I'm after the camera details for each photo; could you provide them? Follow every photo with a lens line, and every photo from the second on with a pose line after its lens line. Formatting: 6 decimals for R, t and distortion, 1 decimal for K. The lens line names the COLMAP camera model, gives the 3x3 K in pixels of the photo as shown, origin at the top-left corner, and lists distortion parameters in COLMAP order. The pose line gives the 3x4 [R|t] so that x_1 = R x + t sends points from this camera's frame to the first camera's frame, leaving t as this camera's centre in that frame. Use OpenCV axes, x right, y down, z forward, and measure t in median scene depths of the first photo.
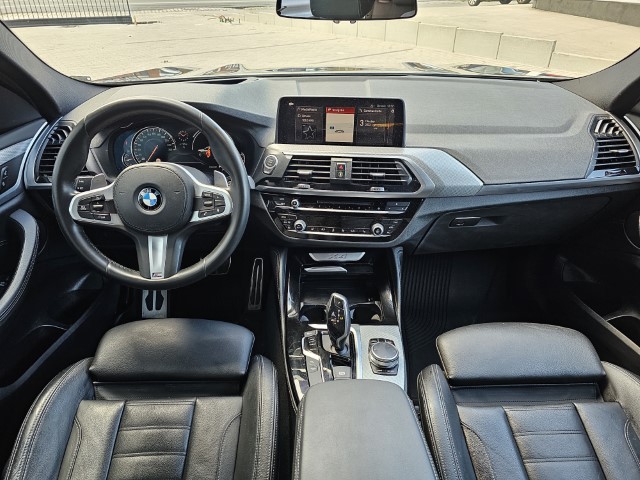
lens RADIAL K [[430.5, 0, 320.0], [0, 430.5, 240.0], [0, 0, 1]] dist [0.035546, -0.001976]
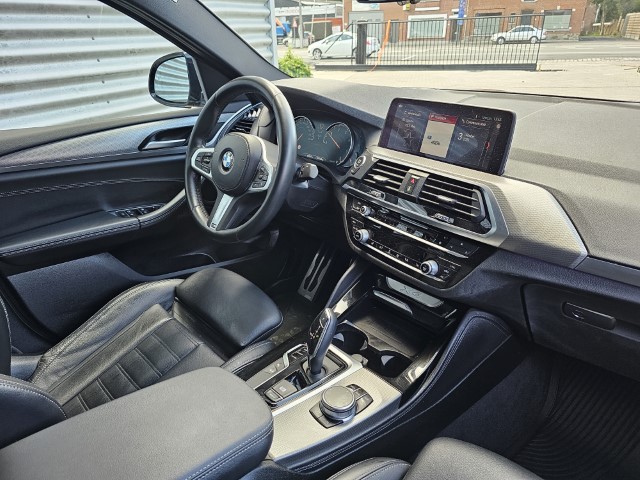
lens RADIAL K [[441.0, 0, 320.0], [0, 441.0, 240.0], [0, 0, 1]] dist [0.006800, -0.003096]
pose [[0.679534, 0.299900, -0.669547, 0.526711], [-0.364155, 0.930150, 0.047041, -0.036671], [0.636887, 0.211853, 0.741278, 0.270474]]
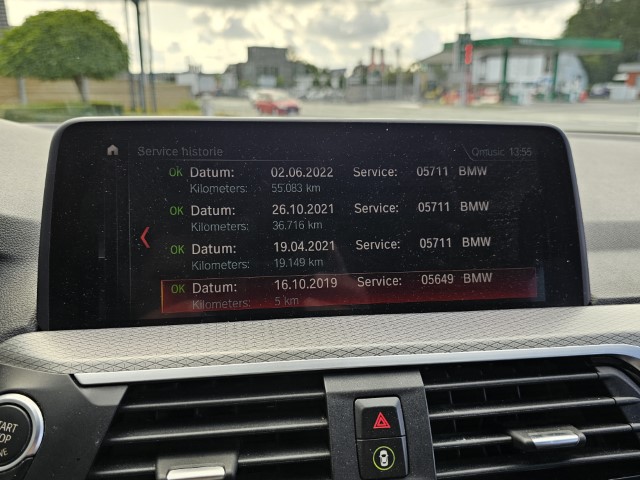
lens RADIAL K [[588.9, 0, 320.1], [0, 588.9, 238.8], [0, 0, 1]] dist [0.003655, -0.004133]
pose [[0.961993, -0.040327, 0.270081, -0.049268], [0.122261, 0.947975, -0.293930, -0.170378], [-0.244177, 0.315779, 0.916876, 0.714770]]
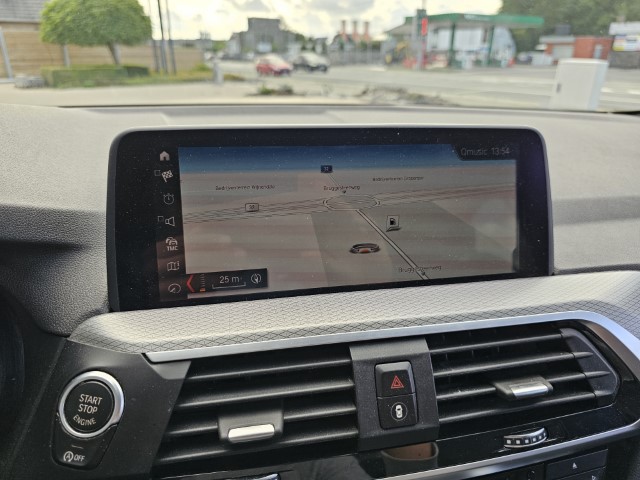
lens RADIAL K [[446.4, 0, 327.5], [0, 446.4, 238.5], [0, 0, 1]] dist [-0.005333, 0.001179]
pose [[0.949191, -0.085868, 0.302758, -0.060902], [0.136580, 0.979131, -0.150497, -0.215297], [-0.283516, 0.184201, 0.941110, 0.737585]]
